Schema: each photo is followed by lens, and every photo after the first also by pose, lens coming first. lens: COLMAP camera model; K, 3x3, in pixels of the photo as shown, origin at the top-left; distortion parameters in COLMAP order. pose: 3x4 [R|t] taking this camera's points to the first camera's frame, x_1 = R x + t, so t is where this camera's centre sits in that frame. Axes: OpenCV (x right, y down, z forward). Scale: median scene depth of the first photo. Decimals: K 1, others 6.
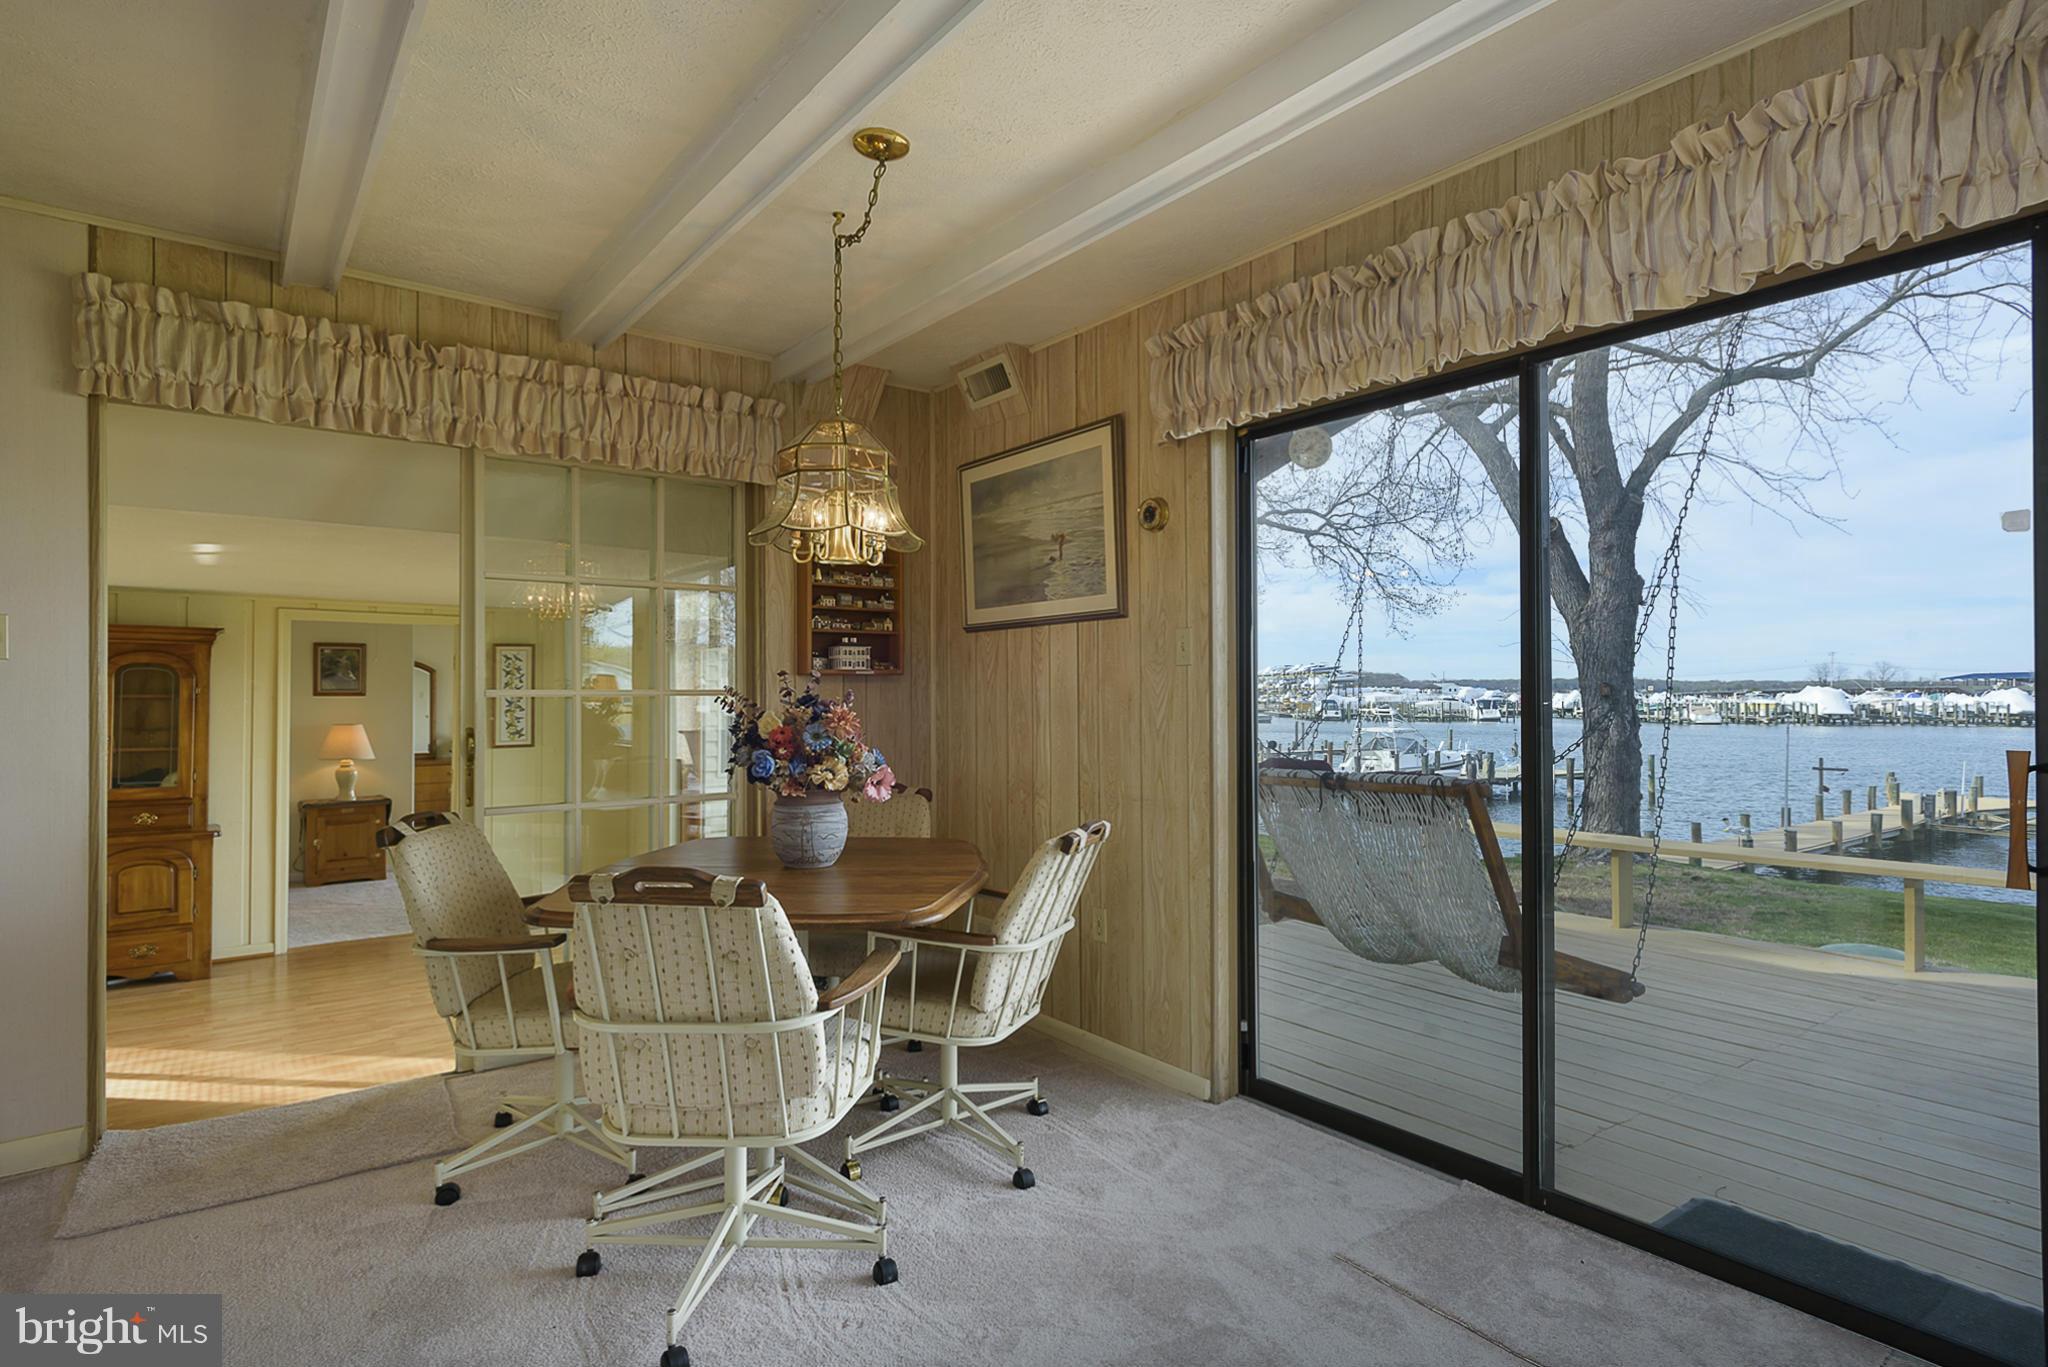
lens RADIAL K [[1054.3, 0, 1024.0], [0, 1054.3, 683.5], [0, 0, 1]] dist [0.010212, 0.000747]
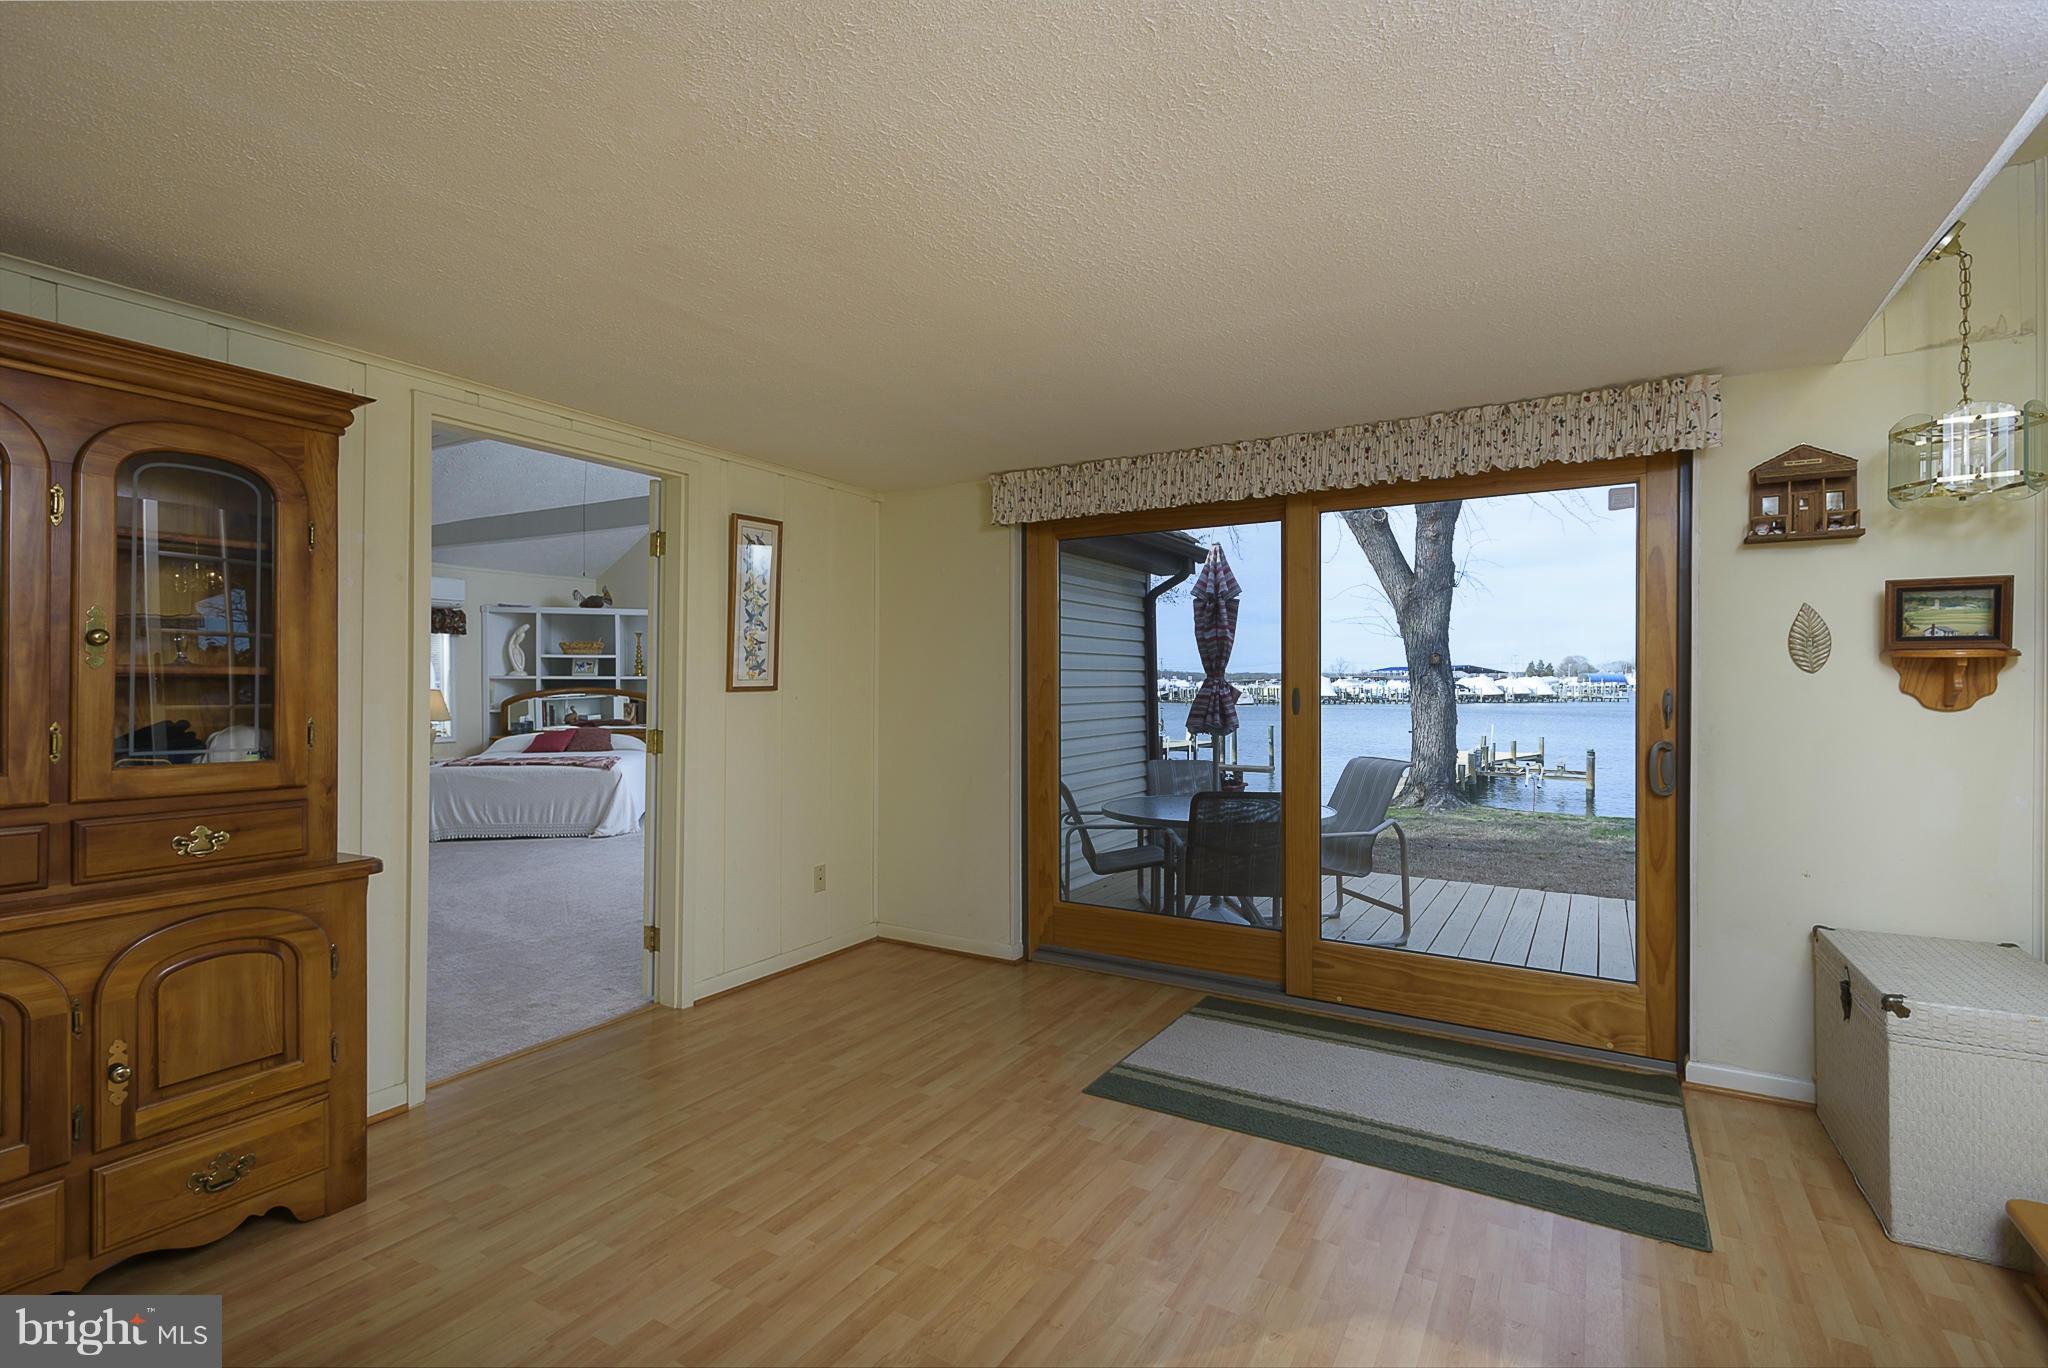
lens RADIAL K [[952.4, 0, 1024.0], [0, 952.4, 684.0], [0, 0, 1]] dist [0.019200, -0.012891]
pose [[0.929930, -0.003395, 0.367720, -0.648304], [0.000149, 0.999961, 0.008857, 0.062251], [-0.367735, -0.008181, 0.929894, 0.528063]]
